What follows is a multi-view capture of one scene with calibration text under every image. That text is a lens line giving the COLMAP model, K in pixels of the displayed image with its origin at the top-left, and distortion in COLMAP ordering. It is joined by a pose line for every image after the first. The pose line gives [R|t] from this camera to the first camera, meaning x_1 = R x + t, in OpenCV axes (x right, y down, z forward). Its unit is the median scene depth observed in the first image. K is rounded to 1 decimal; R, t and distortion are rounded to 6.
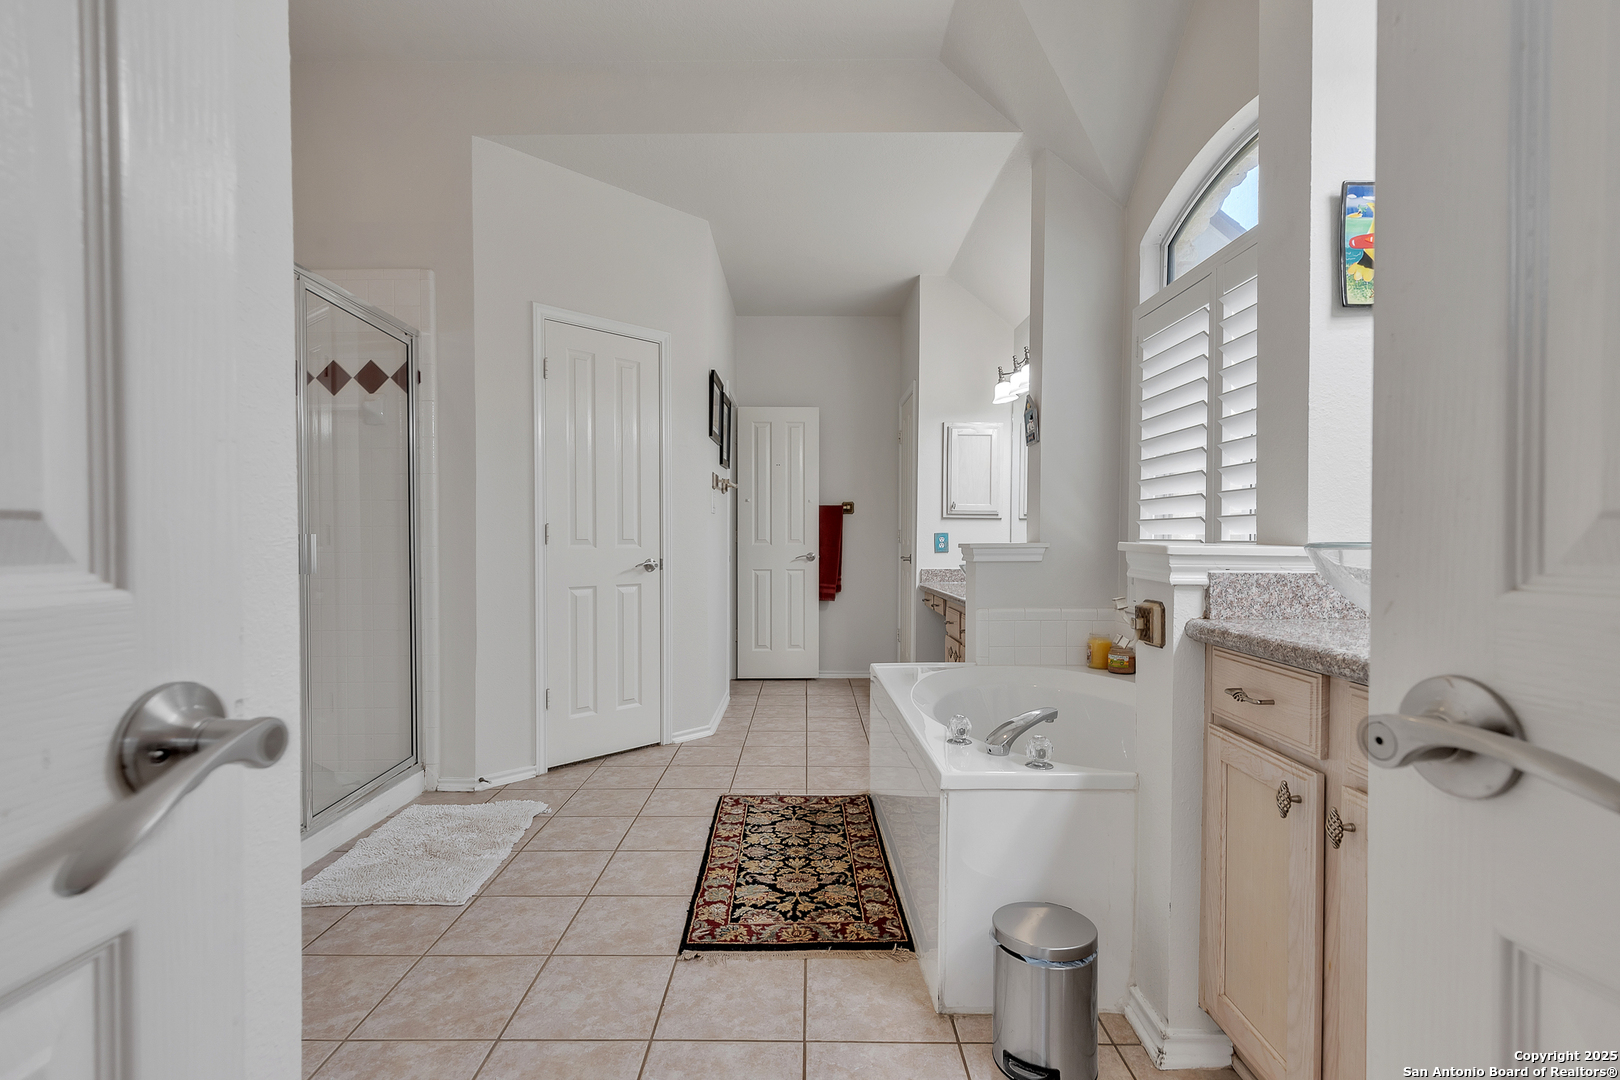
lens RADIAL K [[759.3, 0, 802.8], [0, 759.3, 550.0], [0, 0, 1]] dist [-0.000531, -0.000911]
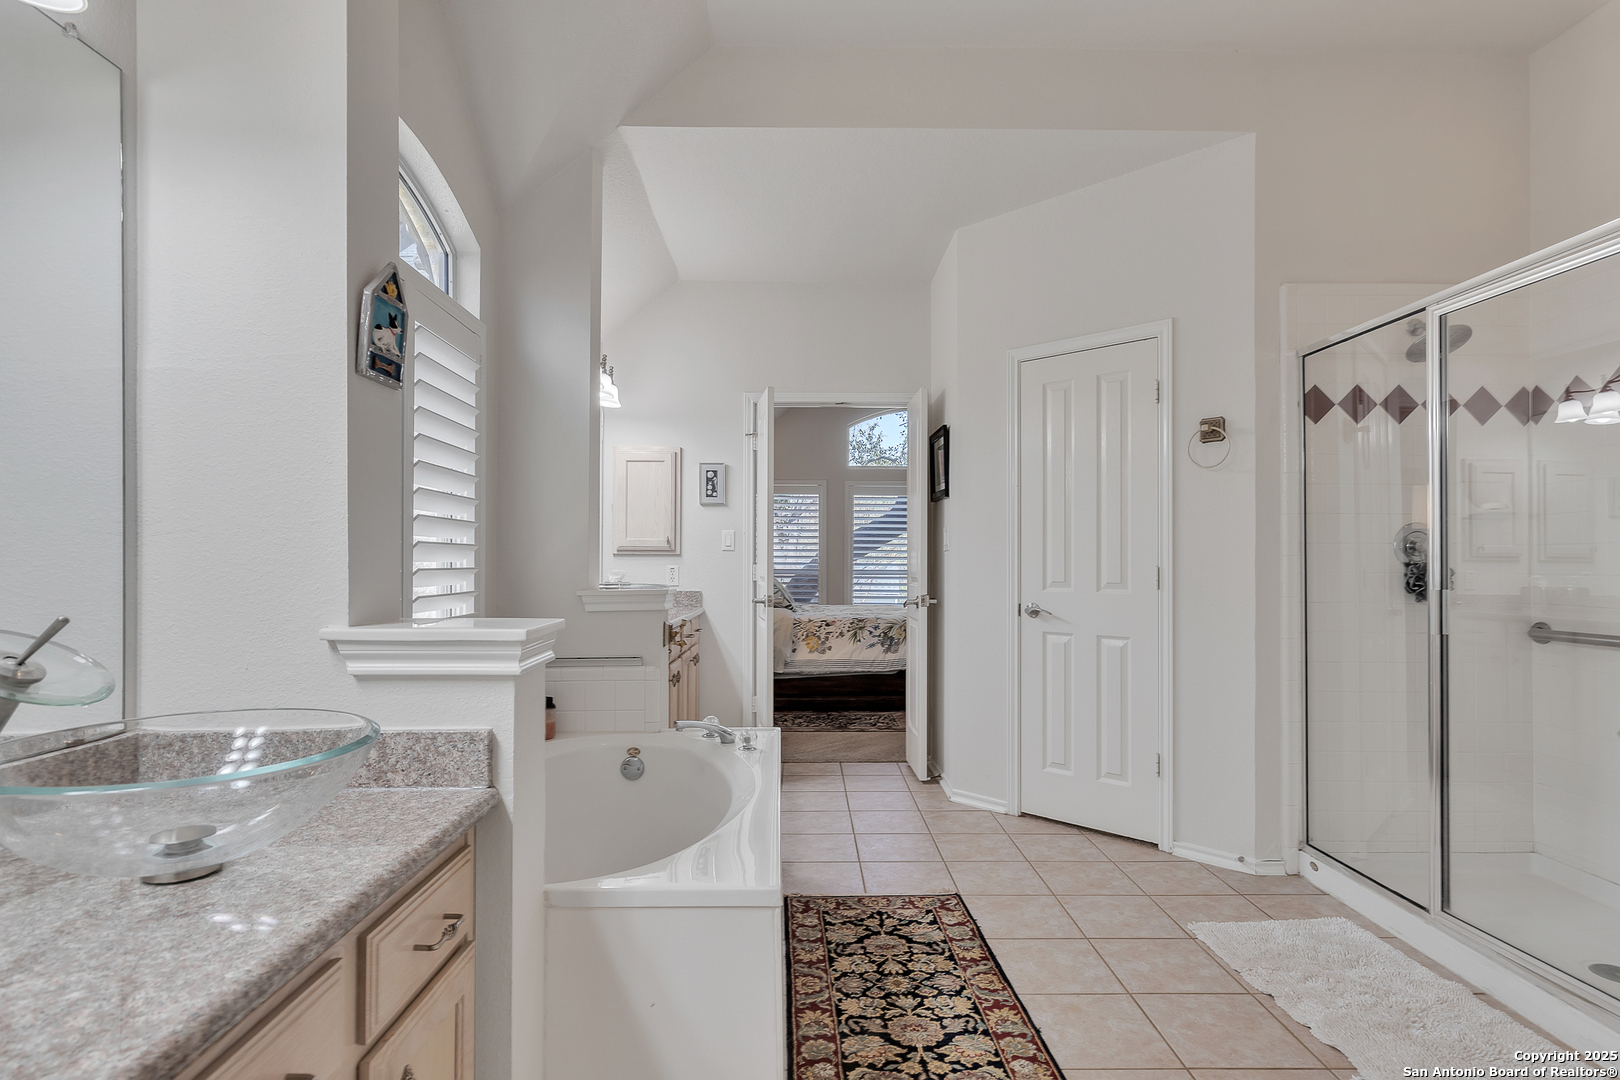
lens RADIAL K [[760.6, 0, 833.5], [0, 760.6, 554.2], [0, 0, 1]] dist [-0.002406, -0.000796]
pose [[-0.998415, -0.002546, -0.056216, 0.118460], [-0.002495, 0.999996, -0.000984, -0.063334], [0.056218, -0.000842, -0.998418, 2.013558]]
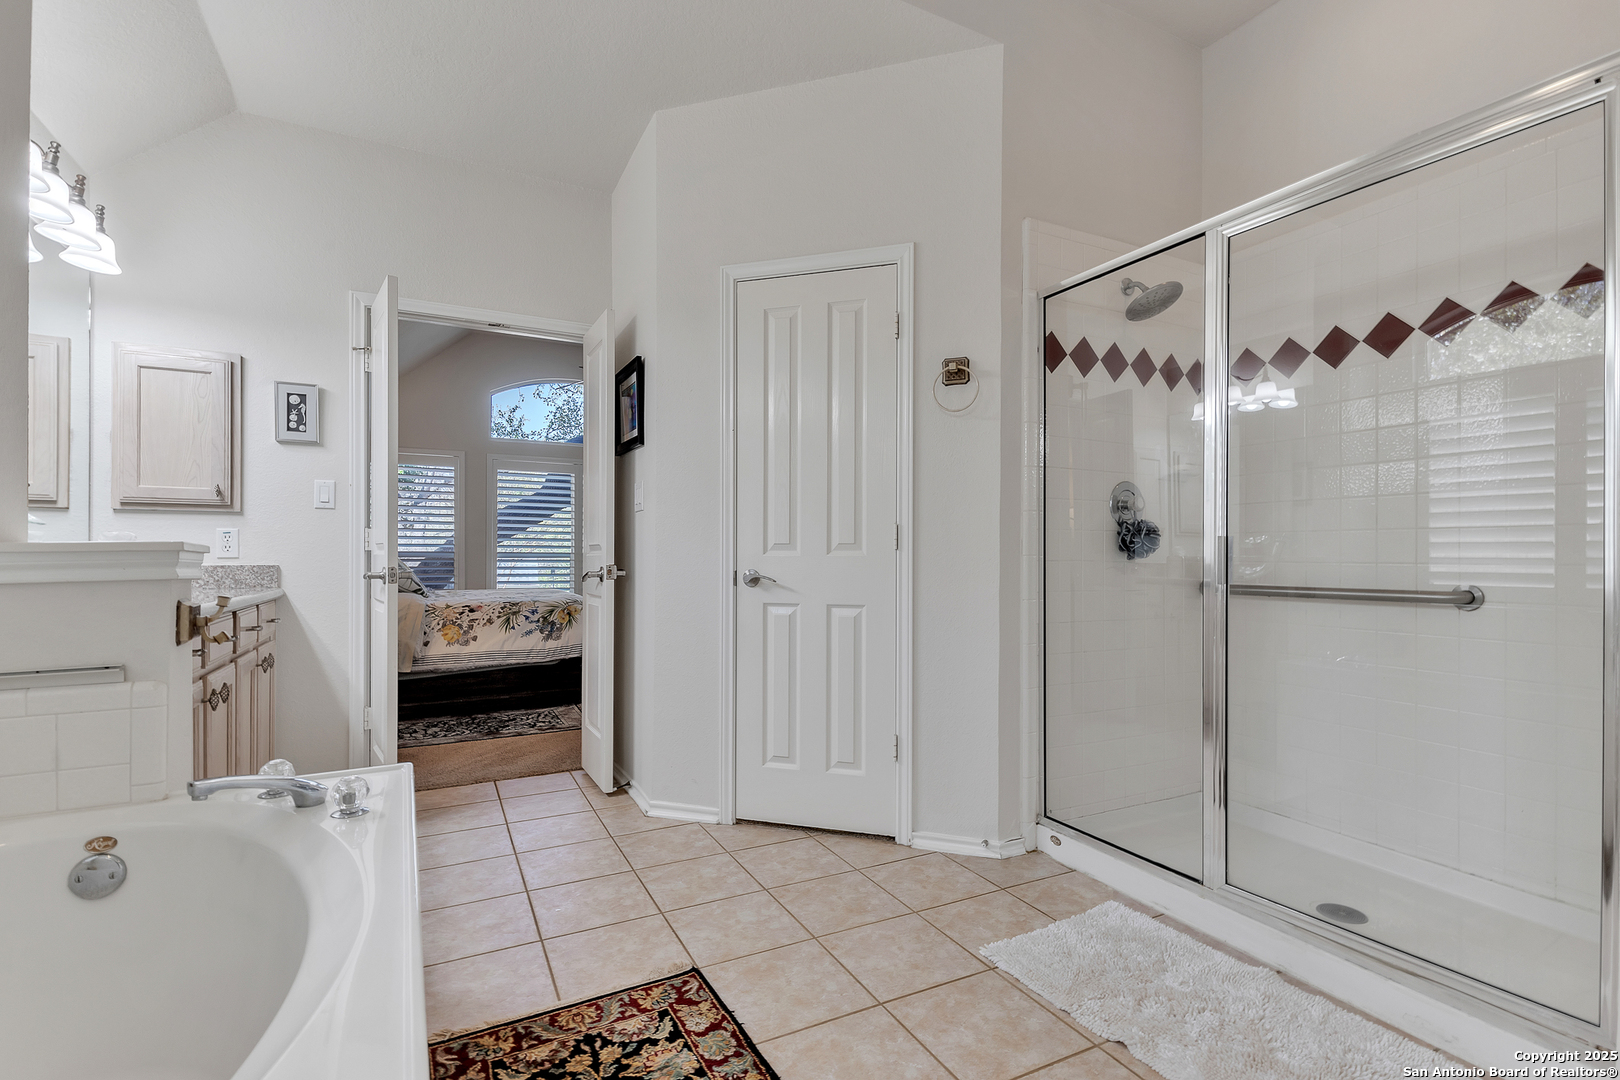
lens RADIAL K [[731.0, 0, 806.9], [0, 731.0, 548.9], [0, 0, 1]] dist [0.025526, -0.015365]
pose [[-0.883543, -0.001547, -0.468348, 0.131741], [-0.005802, 0.999954, 0.007642, -0.008998], [0.468315, 0.009469, -0.883511, 1.620382]]
